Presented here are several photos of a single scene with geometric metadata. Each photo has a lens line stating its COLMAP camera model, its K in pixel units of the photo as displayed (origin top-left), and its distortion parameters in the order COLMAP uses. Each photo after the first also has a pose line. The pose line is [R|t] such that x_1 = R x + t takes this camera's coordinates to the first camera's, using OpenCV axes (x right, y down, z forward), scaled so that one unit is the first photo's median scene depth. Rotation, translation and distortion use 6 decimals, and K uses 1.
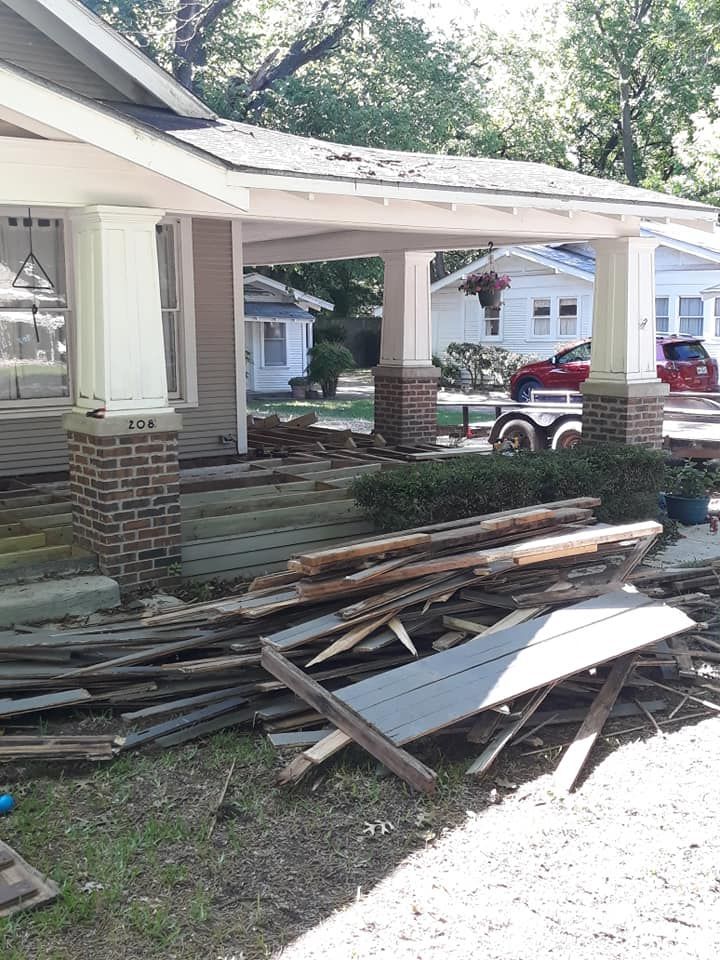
lens RADIAL K [[1107.5, 0, 360.0], [0, 1107.5, 480.0], [0, 0, 1]] dist [0.110845, -0.283161]
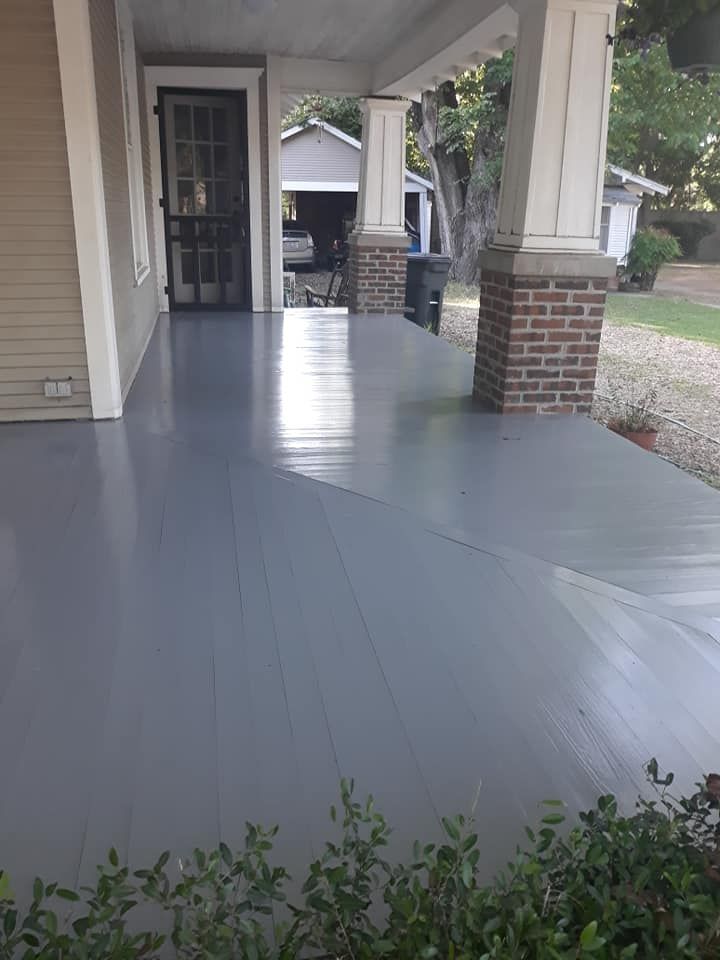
lens RADIAL K [[802.1, 0, 360.0], [0, 802.1, 480.0], [0, 0, 1]] dist [0.034687, -0.091867]
pose [[0.899684, 0.155199, -0.408022, 0.050903], [-0.083248, 0.978512, 0.188635, -0.026150], [0.428531, -0.135745, 0.893272, 0.260883]]
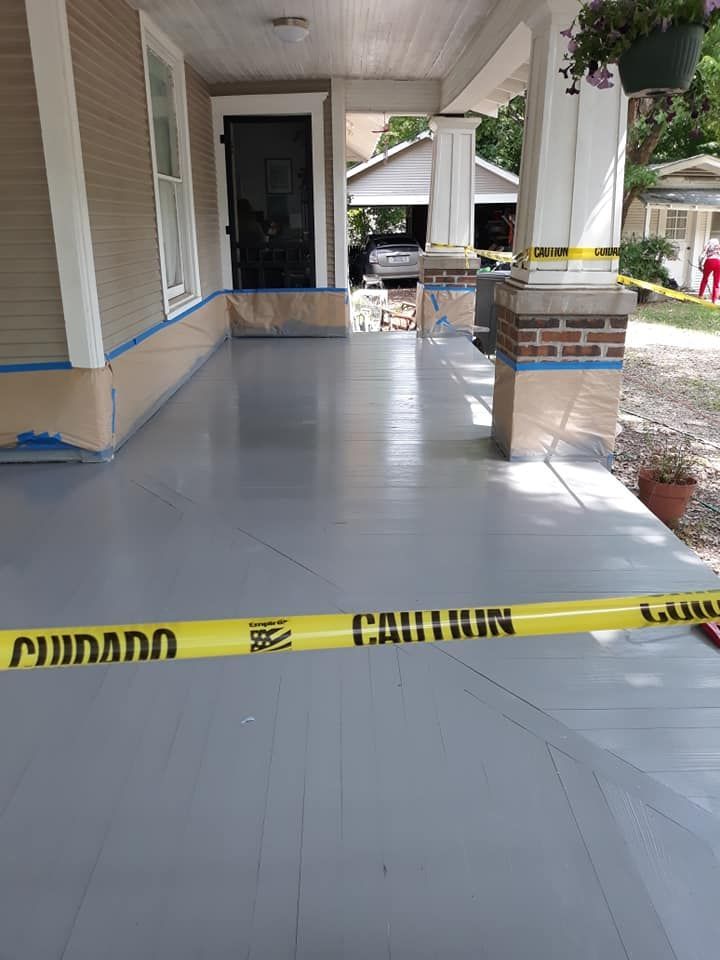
lens RADIAL K [[802.1, 0, 360.0], [0, 802.1, 480.0], [0, 0, 1]] dist [0.034687, -0.091867]
pose [[0.817643, 0.172546, -0.549261, 0.065927], [-0.077335, 0.978303, 0.192203, -0.033106], [0.570507, -0.114676, 0.813247, 0.278688]]
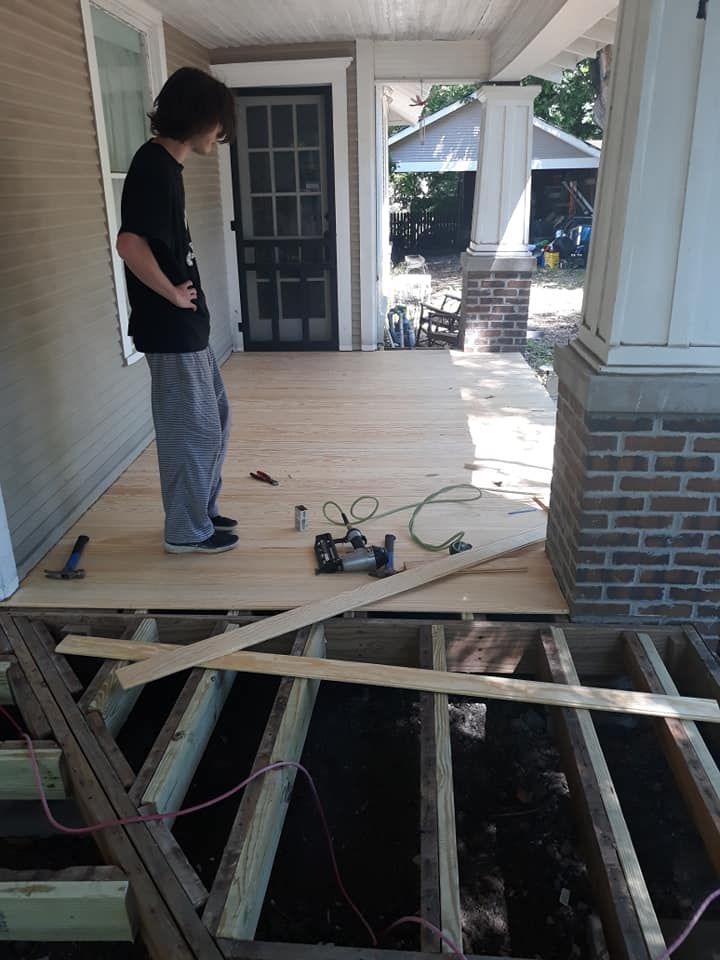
lens RADIAL K [[802.1, 0, 360.0], [0, 802.1, 480.0], [0, 0, 1]] dist [0.034687, -0.091867]
pose [[0.780017, 0.209330, -0.589707, 0.045633], [-0.075650, 0.967021, 0.243203, -0.047171], [0.621169, -0.145091, 0.770129, 0.316146]]
